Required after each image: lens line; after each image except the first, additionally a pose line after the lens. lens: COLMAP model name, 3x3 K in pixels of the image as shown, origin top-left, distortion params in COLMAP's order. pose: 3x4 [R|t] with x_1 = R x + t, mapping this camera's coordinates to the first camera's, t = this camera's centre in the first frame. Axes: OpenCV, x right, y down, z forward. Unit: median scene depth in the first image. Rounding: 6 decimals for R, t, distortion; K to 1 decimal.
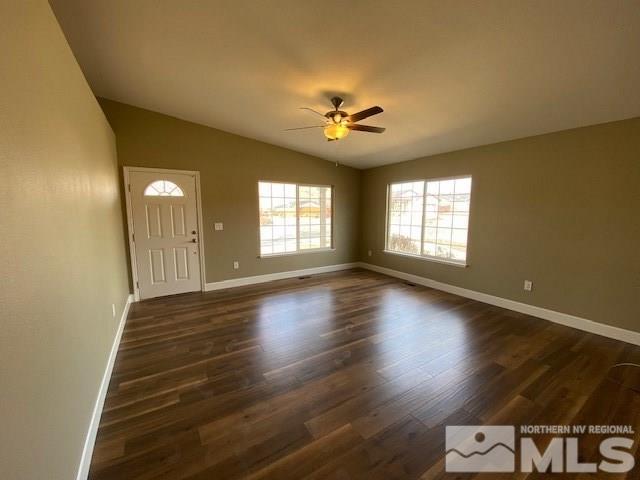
lens RADIAL K [[262.6, 0, 320.0], [0, 262.6, 240.0], [0, 0, 1]] dist [-0.001569, -0.000577]
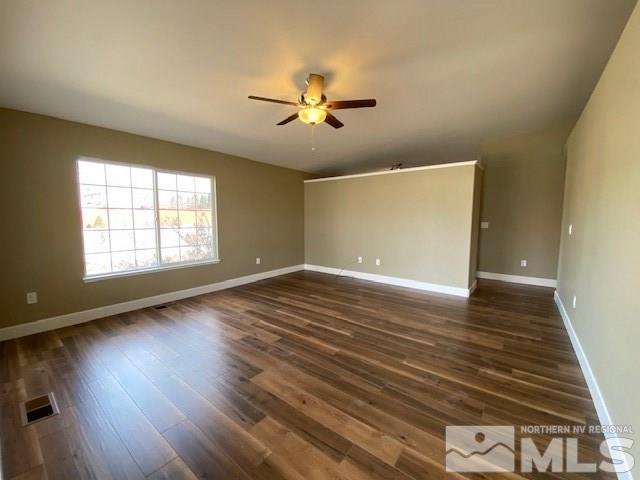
lens RADIAL K [[262.6, 0, 320.0], [0, 262.6, 240.0], [0, 0, 1]] dist [-0.001569, -0.000577]
pose [[-0.354275, -0.084968, 0.931273, -0.699223], [0.108600, 0.985387, 0.131219, -0.097392], [-0.928814, 0.147624, -0.339870, 1.161213]]
